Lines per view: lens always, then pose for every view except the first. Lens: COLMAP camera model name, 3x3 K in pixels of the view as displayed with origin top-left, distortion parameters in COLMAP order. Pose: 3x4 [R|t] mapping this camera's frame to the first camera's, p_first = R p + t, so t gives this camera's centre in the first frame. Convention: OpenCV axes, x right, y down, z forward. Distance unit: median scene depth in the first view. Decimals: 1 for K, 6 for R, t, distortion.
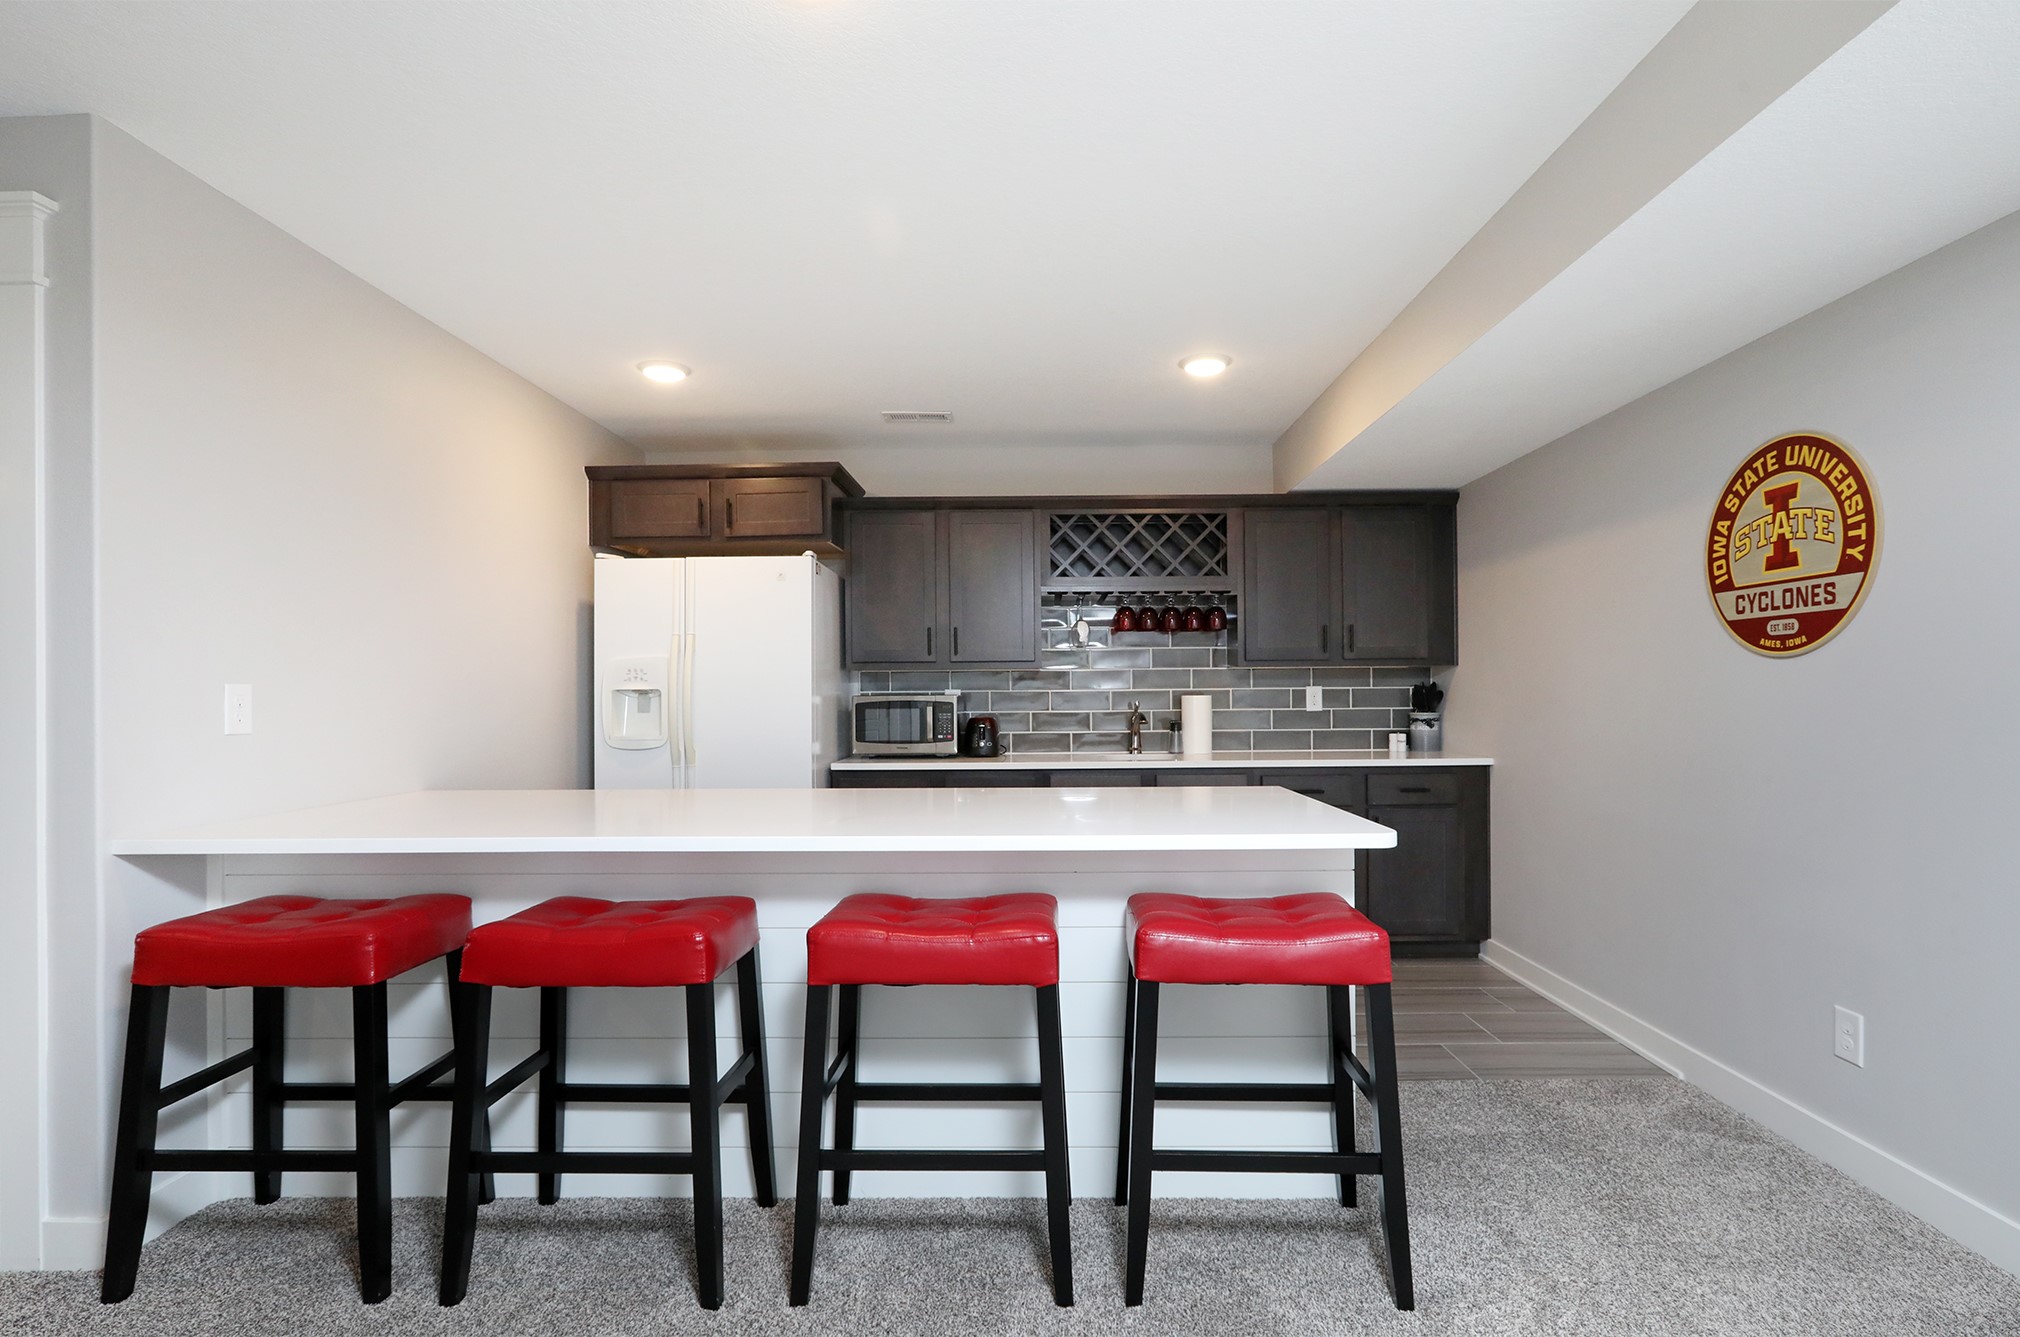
lens RADIAL K [[939.1, 0, 1073.8], [0, 939.1, 698.9], [0, 0, 1]] dist [0.003990, 0.000453]
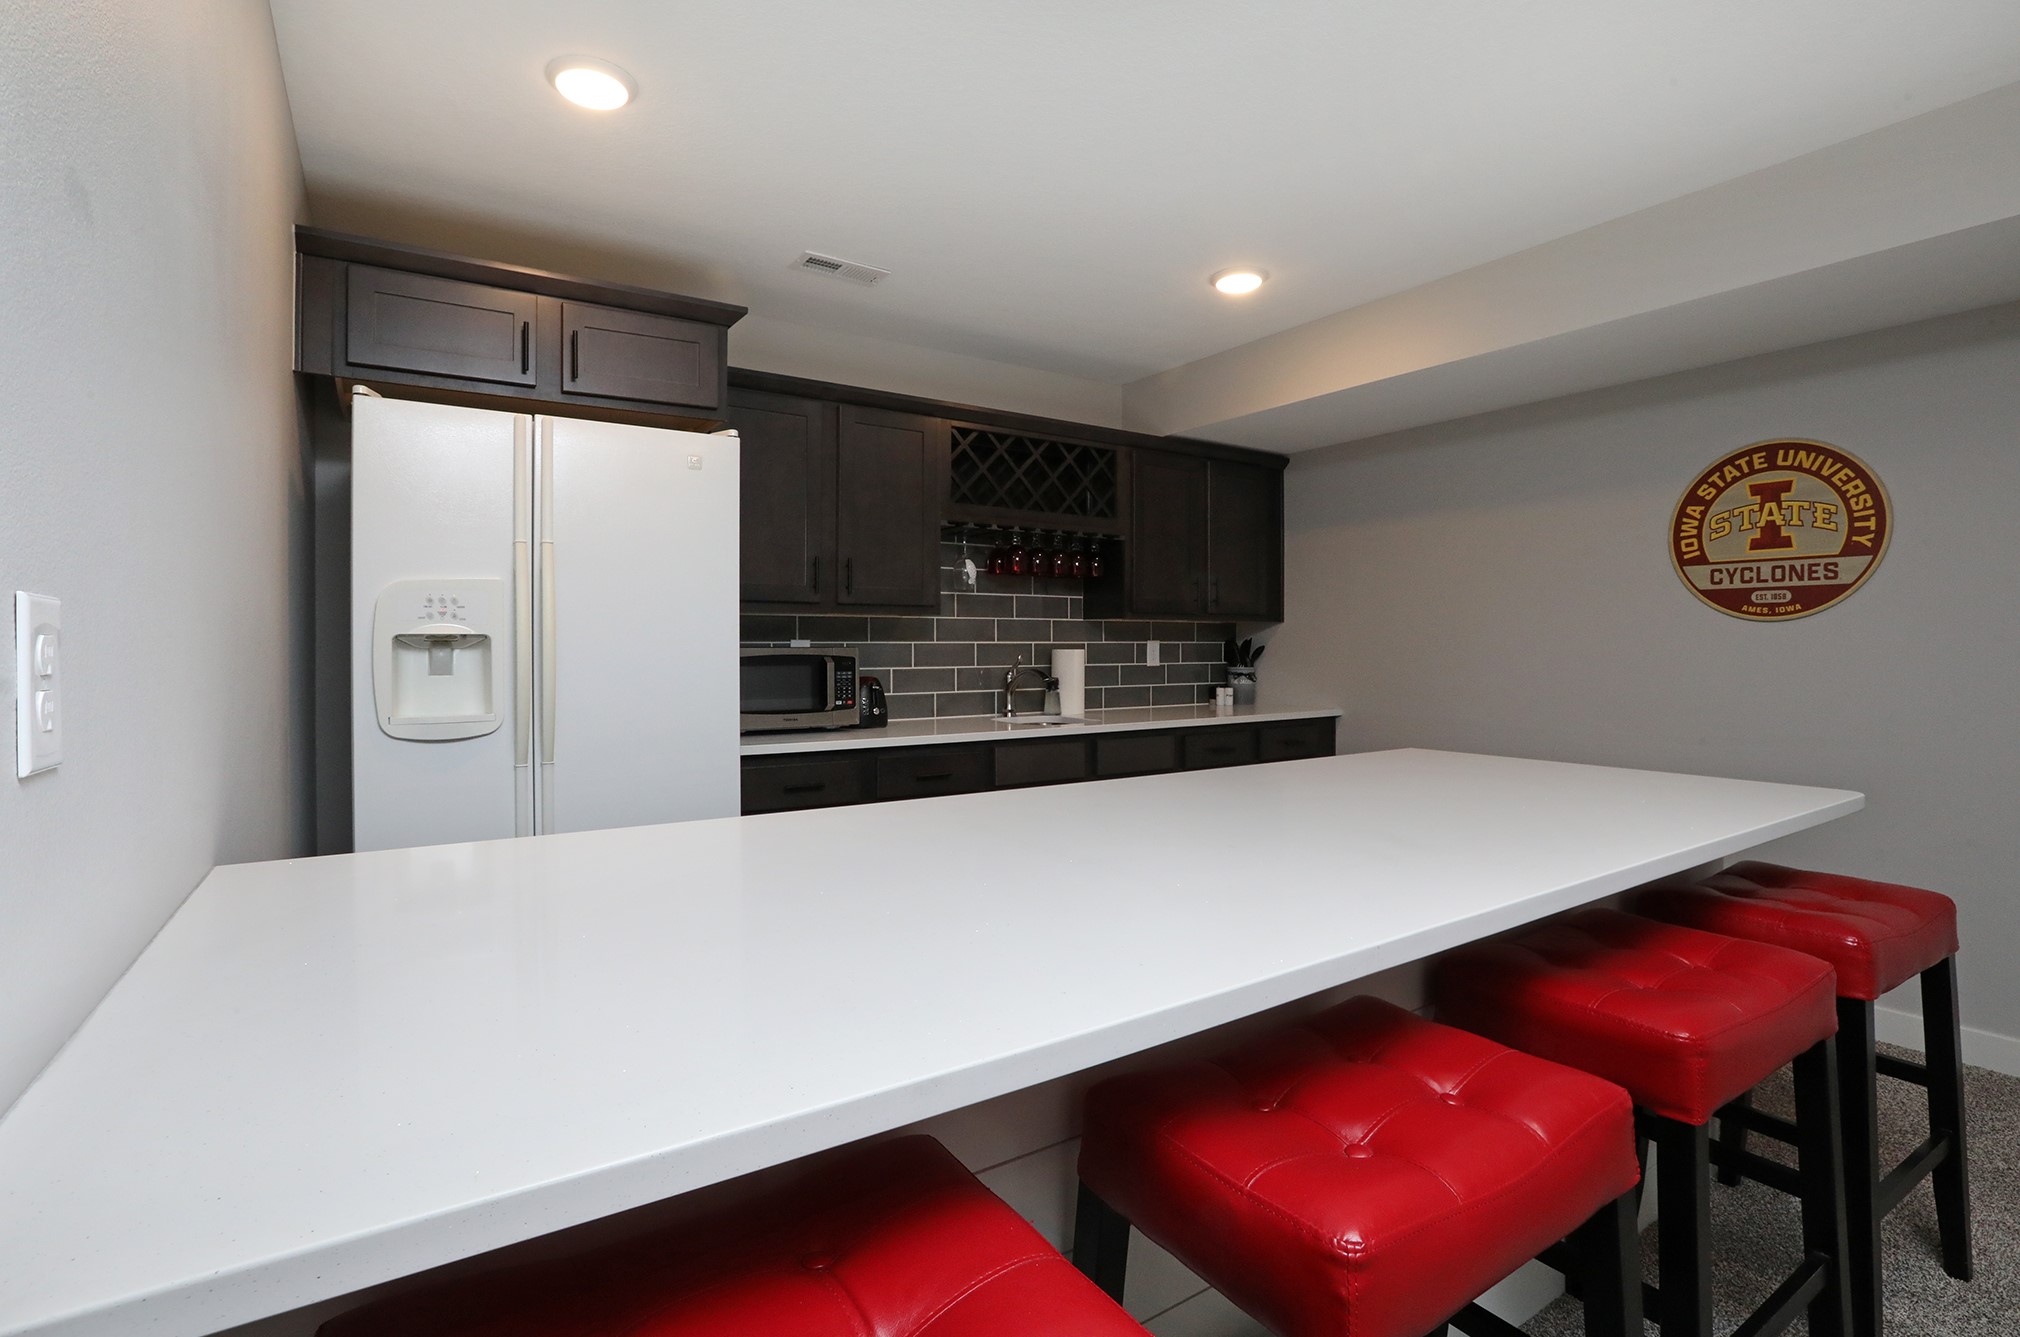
lens RADIAL K [[939.1, 0, 1010.7], [0, 939.1, 659.7], [0, 0, 1]] dist [0.003990, 0.000453]
pose [[0.839447, -0.000664, 0.543441, -0.731658], [-0.003030, 0.999978, 0.005902, 0.001658], [-0.543433, -0.006601, 0.839427, 0.496349]]
